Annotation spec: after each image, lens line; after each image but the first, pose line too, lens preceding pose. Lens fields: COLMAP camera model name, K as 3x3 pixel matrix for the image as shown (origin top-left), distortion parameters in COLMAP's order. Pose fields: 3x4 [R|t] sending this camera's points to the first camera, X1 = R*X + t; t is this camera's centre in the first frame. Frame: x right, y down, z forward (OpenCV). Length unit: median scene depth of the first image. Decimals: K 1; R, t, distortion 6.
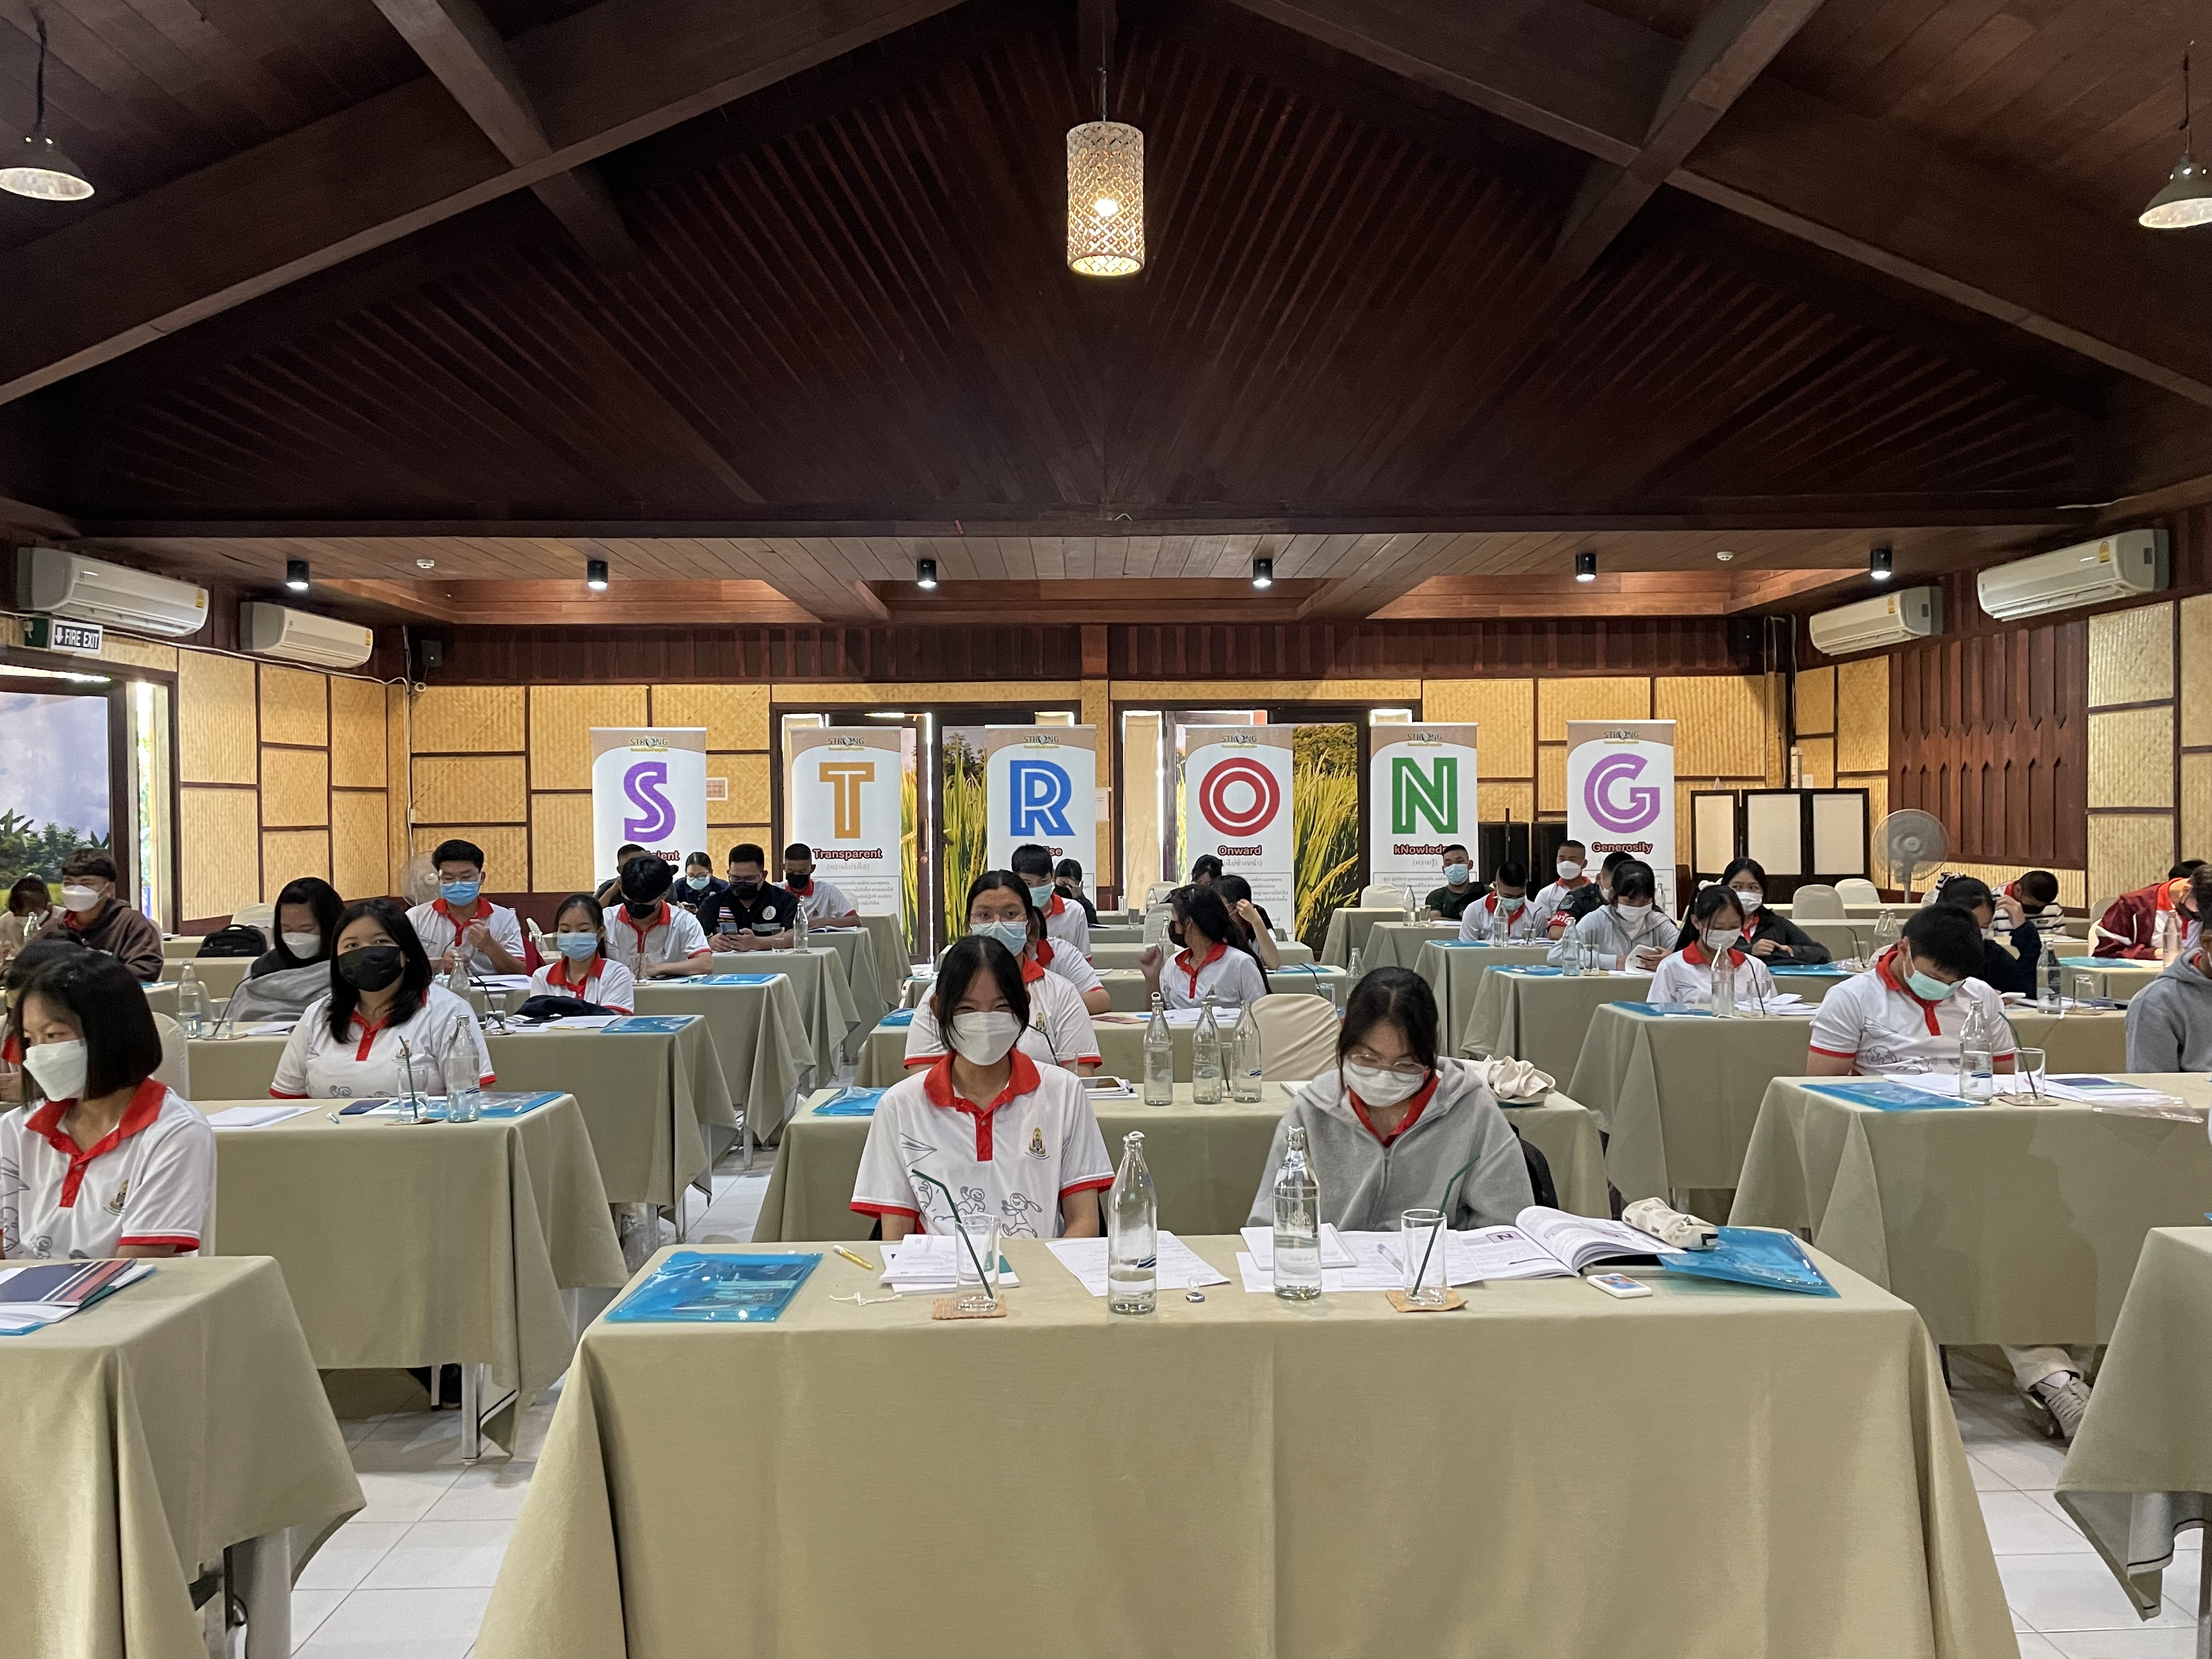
lens RADIAL K [[1685.9, 0, 1106.7], [0, 1685.9, 832.4], [0, 0, 1]] dist [0.075056, -0.068979]
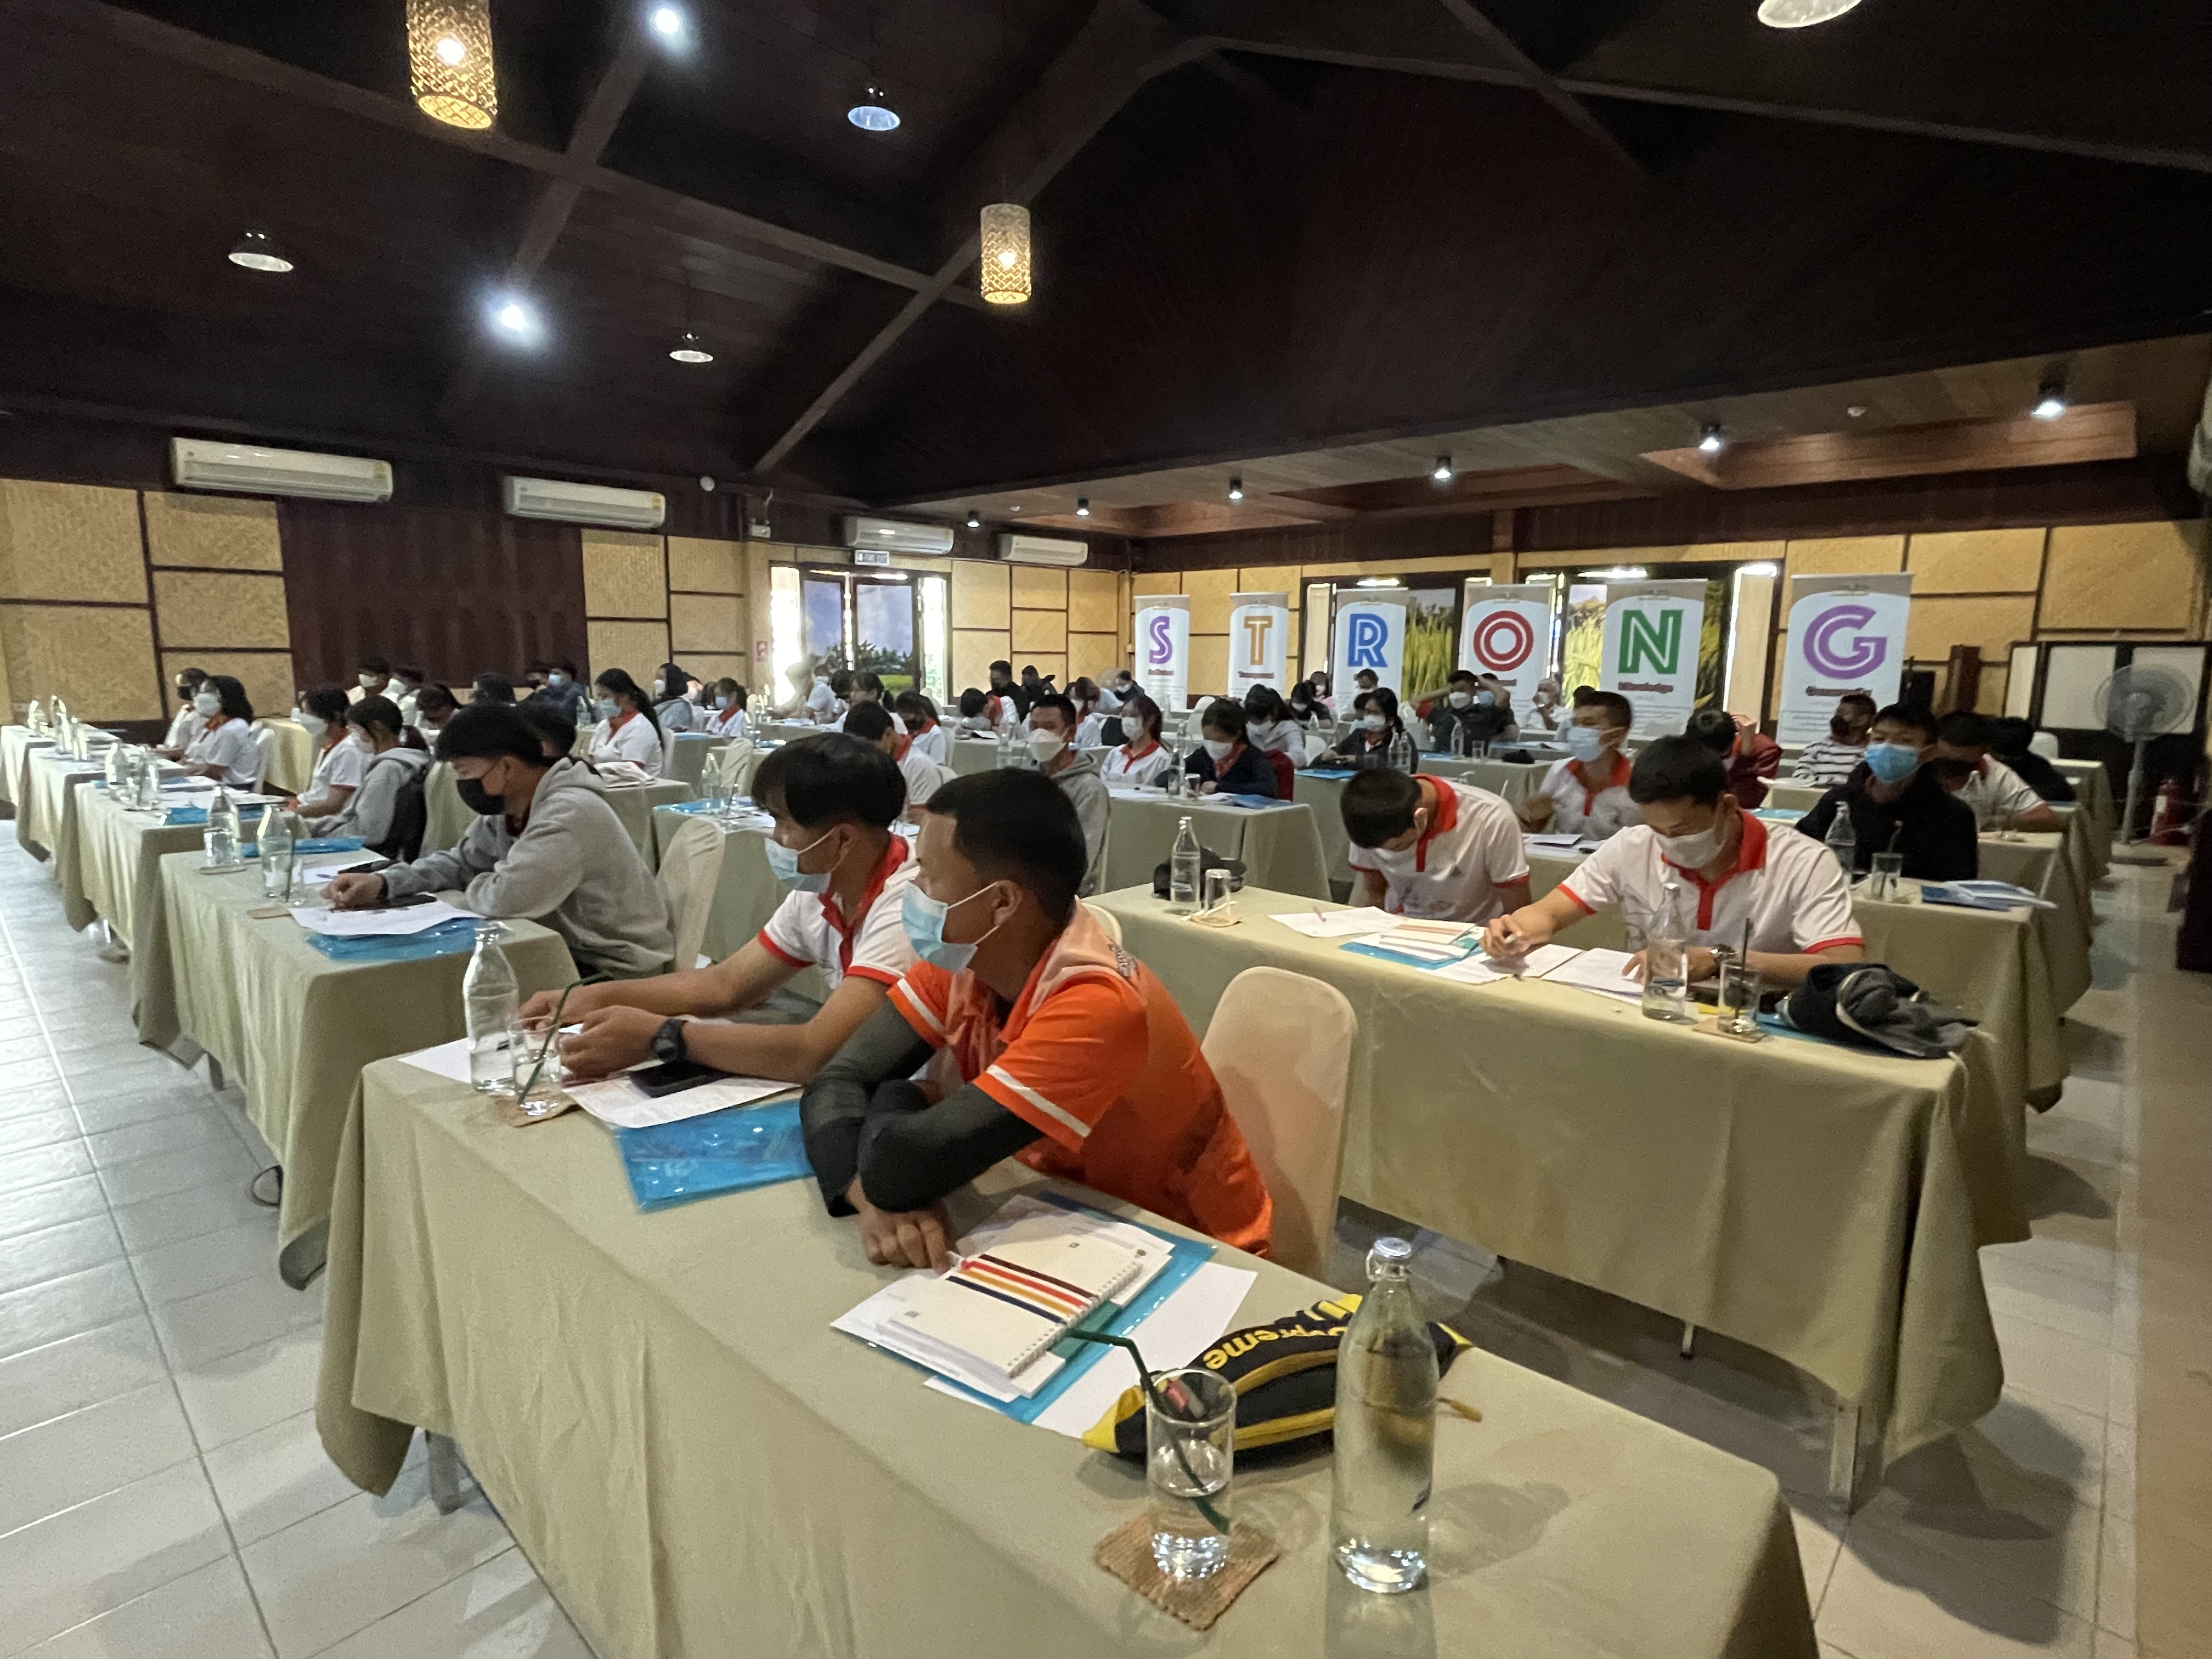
lens RADIAL K [[1114.4, 0, 1102.6], [0, 1114.4, 834.1], [0, 0, 1]] dist [-0.004663, -0.000621]
pose [[0.714474, 0.130081, -0.687463, 0.473394], [-0.025355, 0.986733, 0.160358, -0.003966], [0.699202, -0.097141, 0.708294, 0.150827]]
